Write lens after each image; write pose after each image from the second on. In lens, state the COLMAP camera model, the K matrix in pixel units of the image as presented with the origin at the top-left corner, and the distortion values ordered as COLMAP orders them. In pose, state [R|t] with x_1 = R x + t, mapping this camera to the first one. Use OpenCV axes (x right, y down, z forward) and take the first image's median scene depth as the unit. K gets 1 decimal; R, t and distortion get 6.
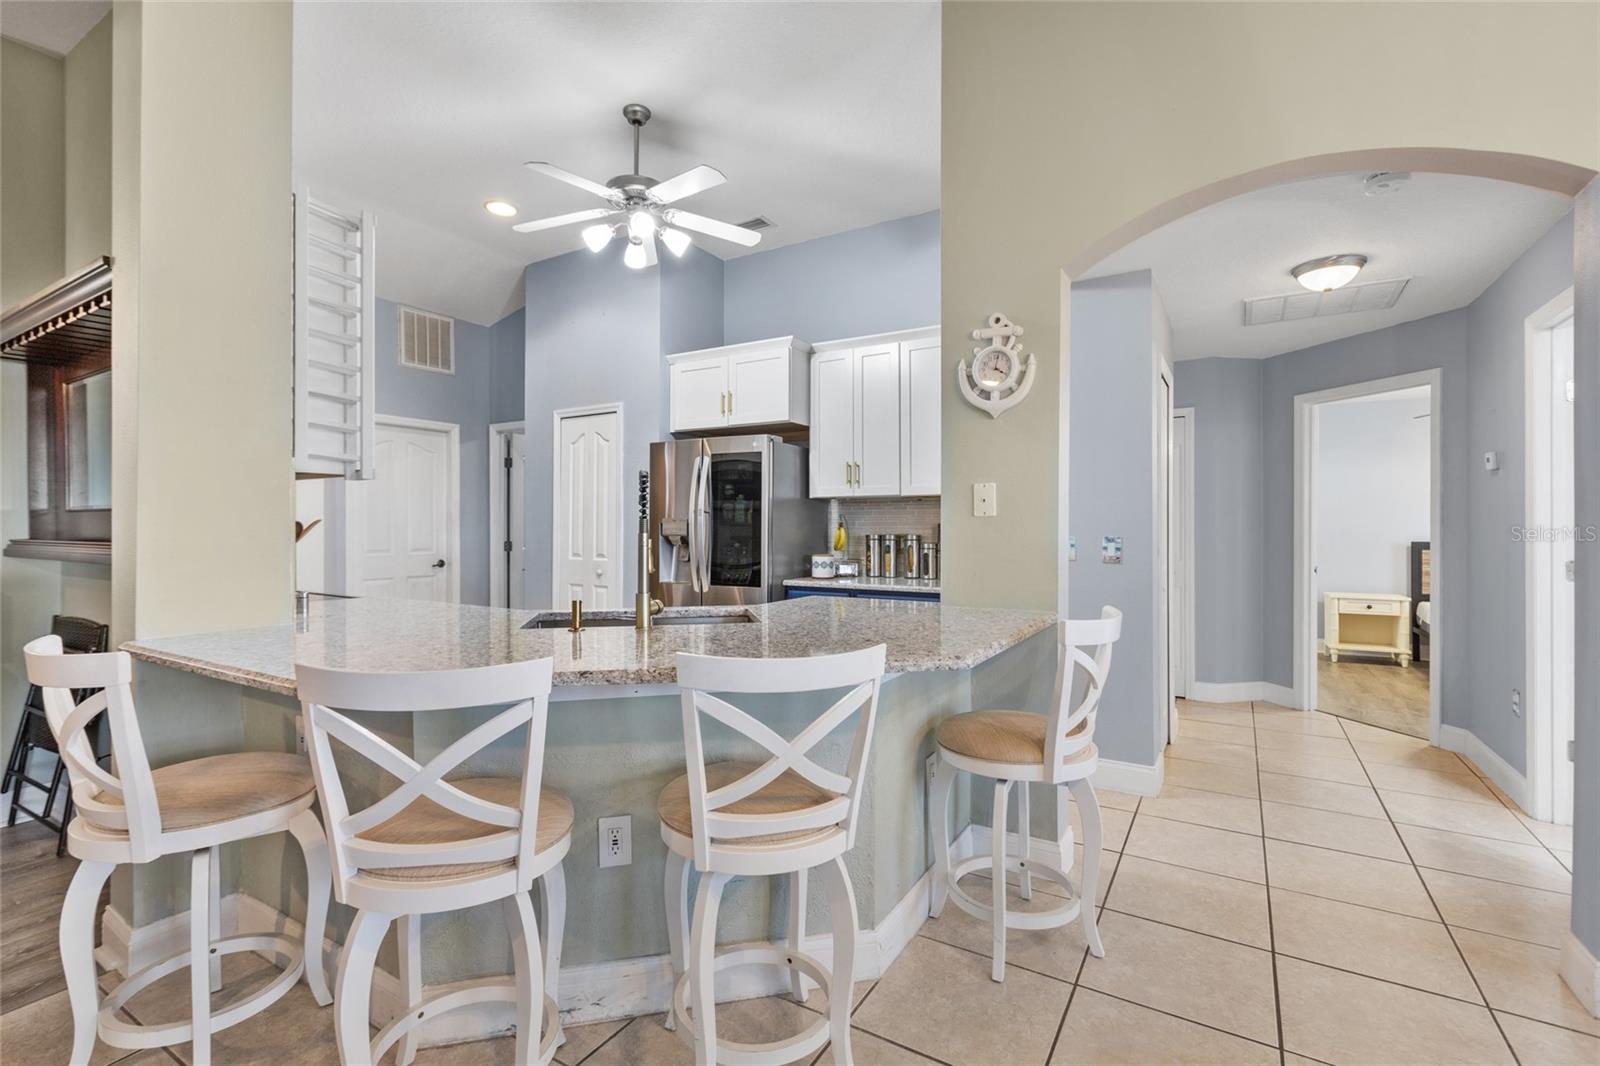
lens RADIAL K [[719.5, 0, 789.2], [0, 719.5, 522.2], [0, 0, 1]] dist [-0.004736, 0.000094]
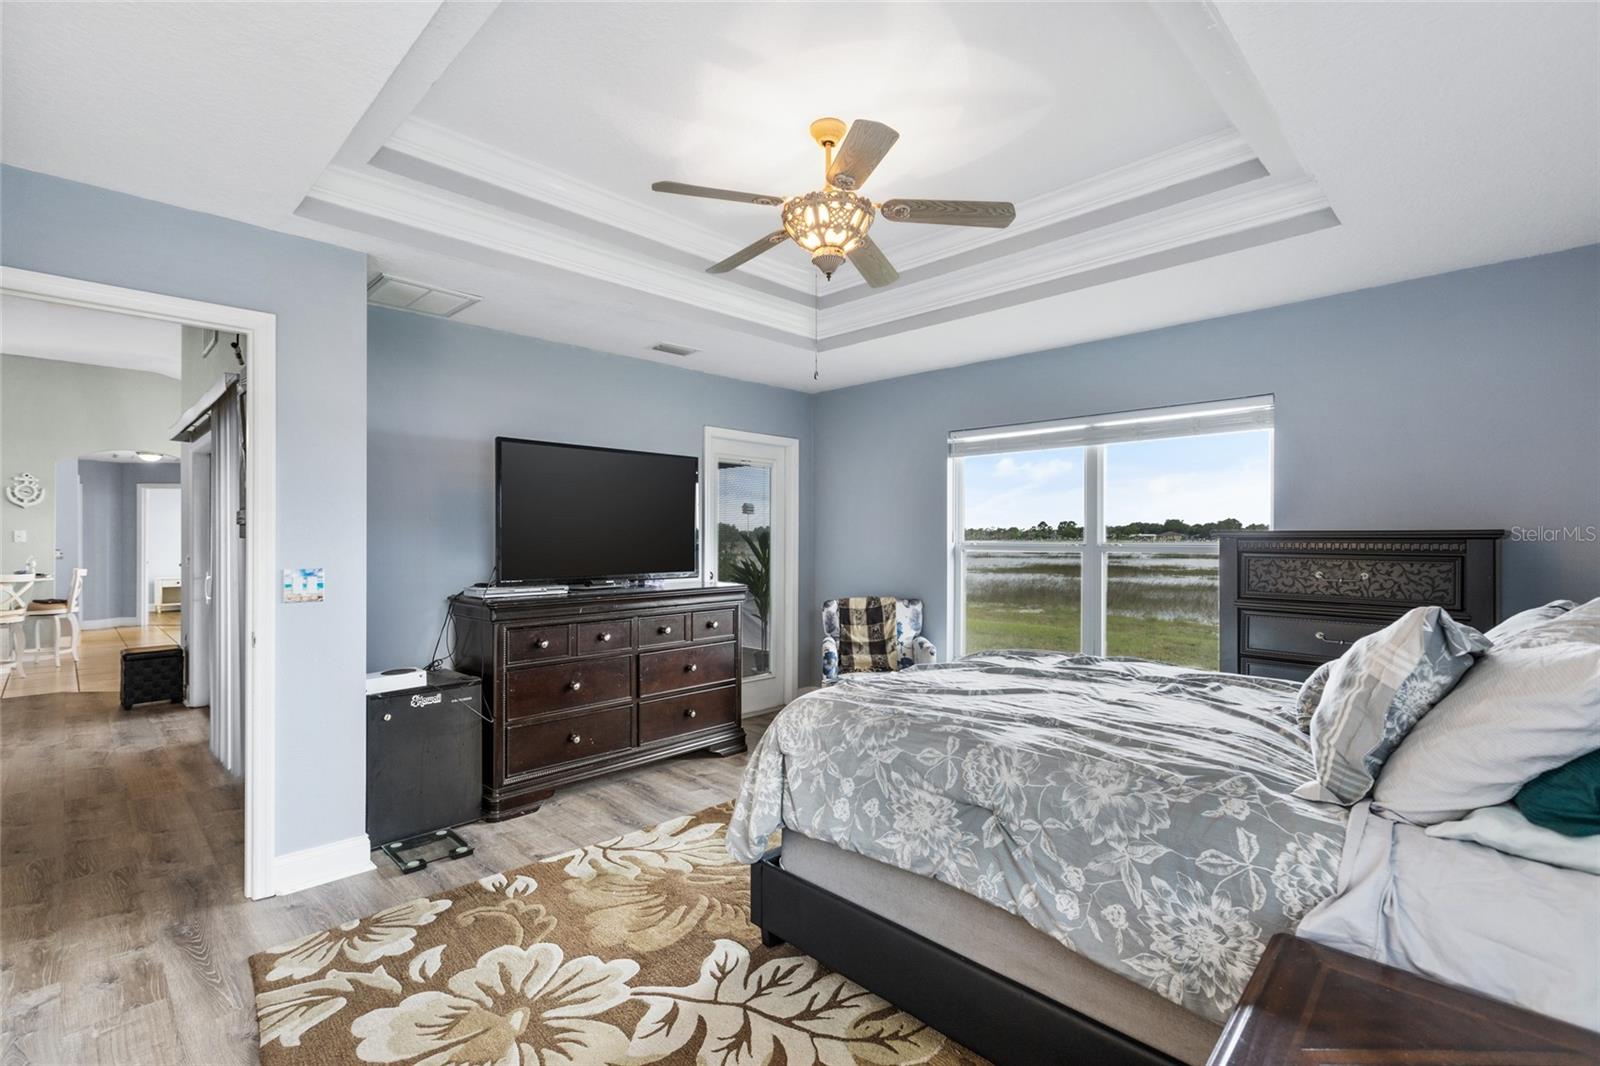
lens RADIAL K [[719.5, 0, 802.9], [0, 719.5, 535.7], [0, 0, 1]] dist [-0.004736, 0.000094]
pose [[0.201994, -0.001270, 0.979386, -1.692342], [-0.001887, 0.999997, 0.001685, -0.039288], [-0.979385, -0.002188, 0.201991, -2.360312]]
